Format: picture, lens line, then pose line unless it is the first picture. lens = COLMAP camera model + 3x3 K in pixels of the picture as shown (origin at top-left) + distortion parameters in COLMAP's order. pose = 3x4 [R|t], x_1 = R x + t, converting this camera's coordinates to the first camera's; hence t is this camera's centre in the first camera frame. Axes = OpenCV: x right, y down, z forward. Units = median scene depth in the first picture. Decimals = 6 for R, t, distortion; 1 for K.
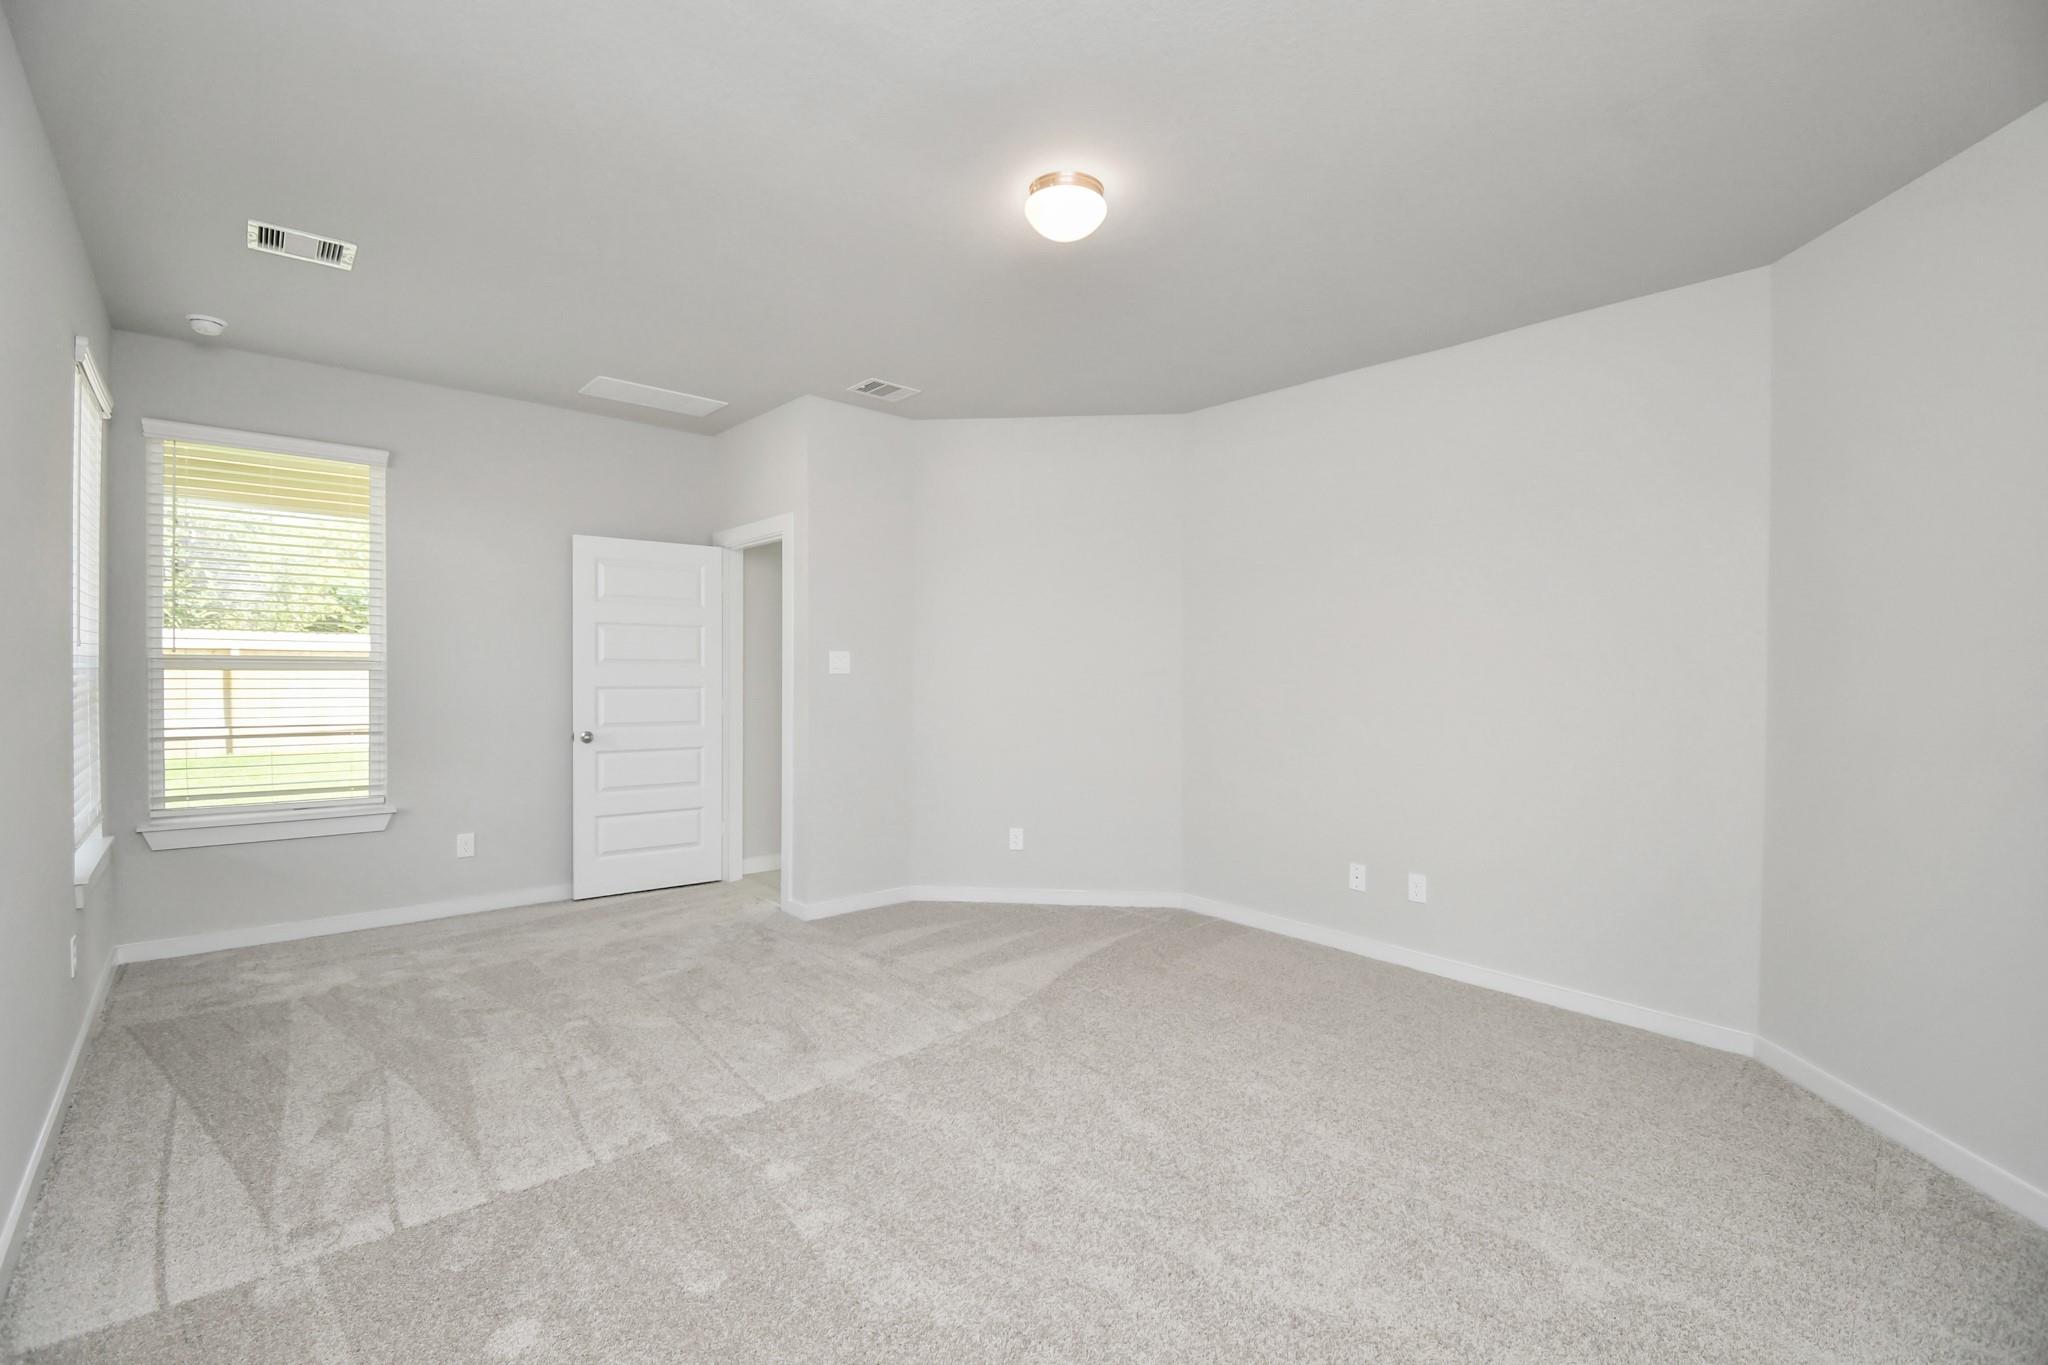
lens RADIAL K [[898.2, 0, 1038.2], [0, 898.2, 665.9], [0, 0, 1]] dist [0.000296, -0.013585]
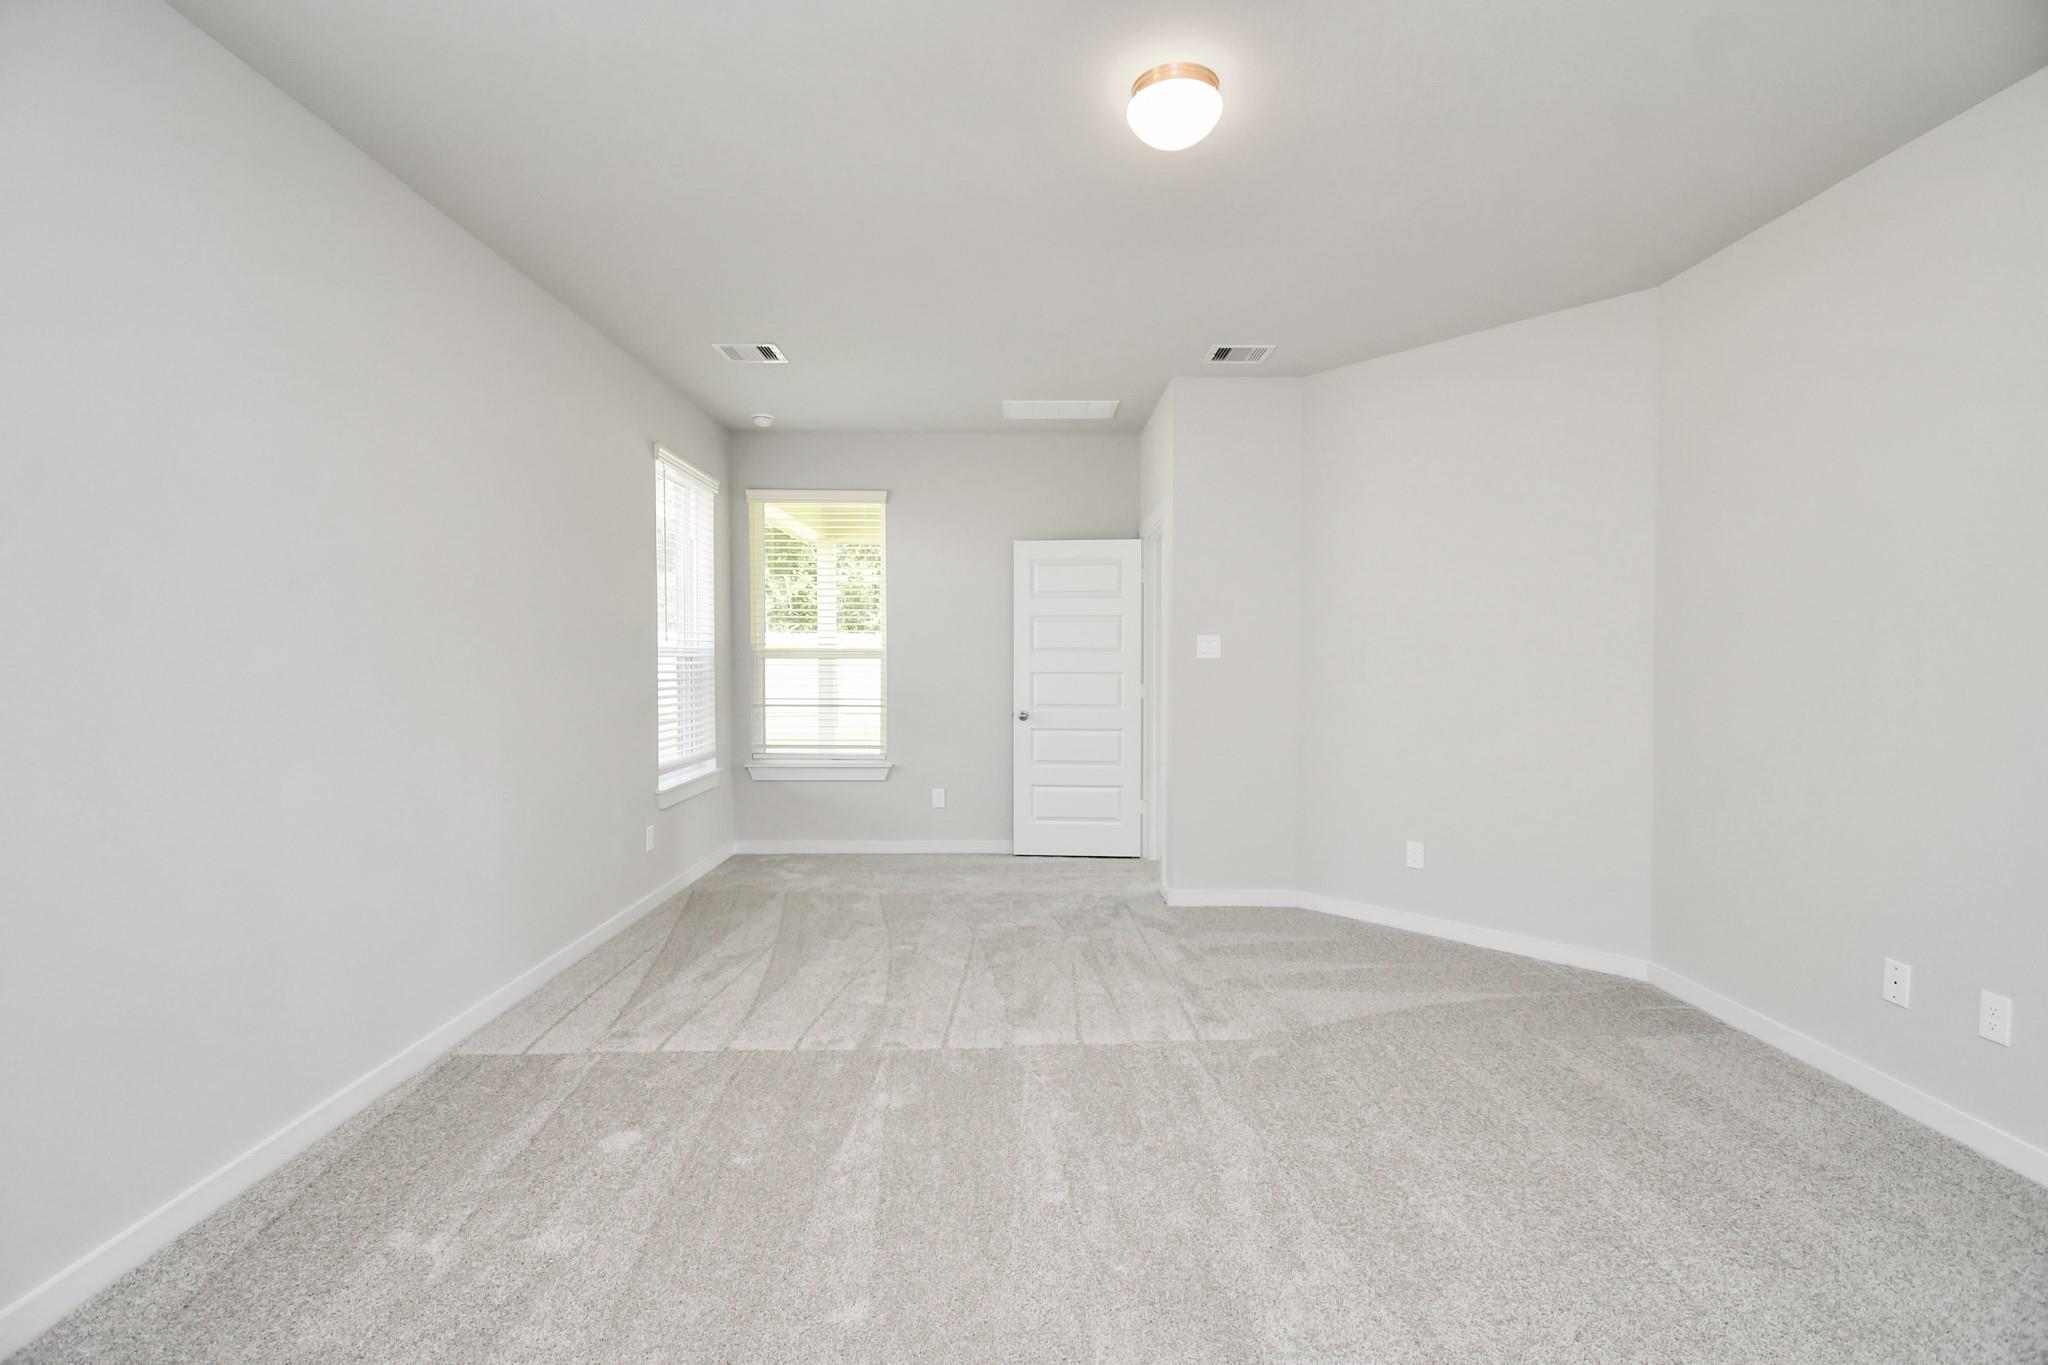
lens RADIAL K [[898.2, 0, 1013.7], [0, 898.2, 661.7], [0, 0, 1]] dist [0.000296, -0.013585]
pose [[0.747229, -0.005804, -0.664542, 0.316619], [0.006227, 0.999979, -0.001732, 0.014881], [0.664538, -0.002844, 0.747249, 0.158578]]
